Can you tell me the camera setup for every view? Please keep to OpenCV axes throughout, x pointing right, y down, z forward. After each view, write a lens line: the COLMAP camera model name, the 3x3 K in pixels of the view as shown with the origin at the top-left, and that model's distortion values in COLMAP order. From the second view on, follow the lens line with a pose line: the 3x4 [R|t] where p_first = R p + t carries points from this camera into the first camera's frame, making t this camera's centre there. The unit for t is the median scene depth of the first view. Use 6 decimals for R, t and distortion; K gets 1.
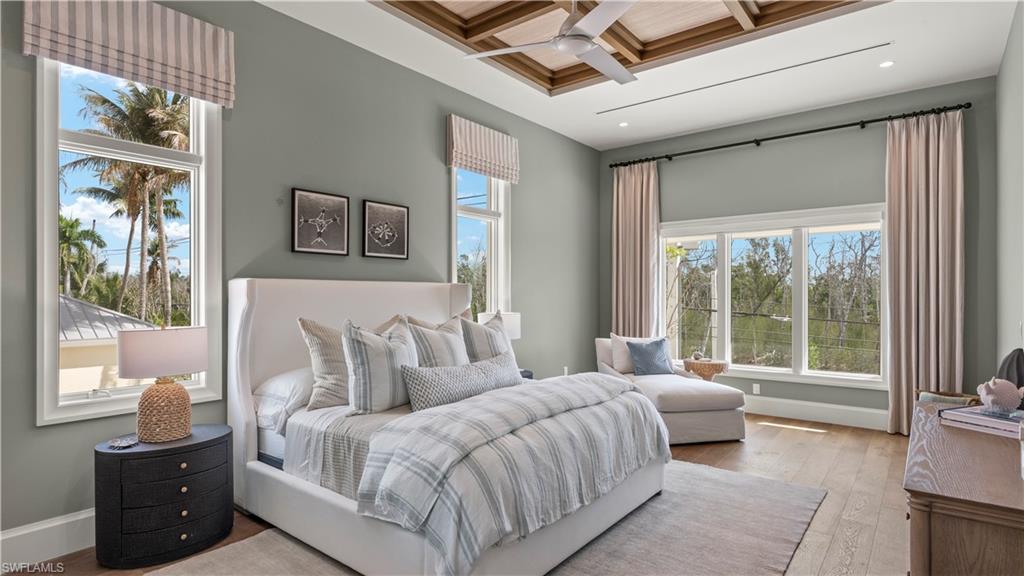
lens RADIAL K [[531.5, 0, 512.0], [0, 531.5, 288.0], [0, 0, 1]] dist [0.000274, -0.000014]
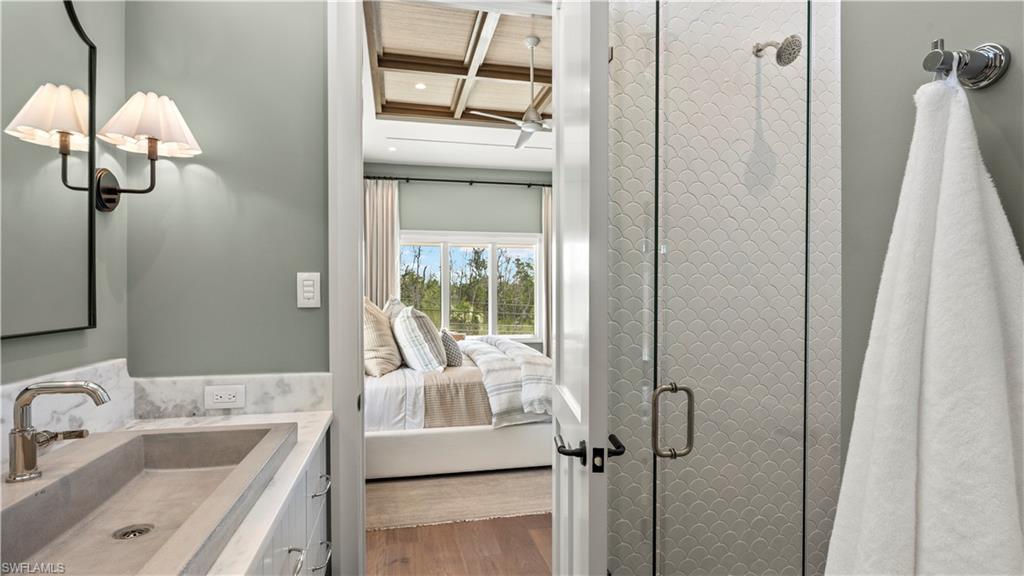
lens RADIAL K [[501.9, 0, 512.0], [0, 501.9, 288.0], [0, 0, 1]] dist [-0.000154, -0.000019]
pose [[0.628785, 0.006710, 0.777550, -0.603857], [-0.010996, 0.999940, 0.000263, 0.017059], [-0.777502, -0.008715, 0.628821, 0.041805]]
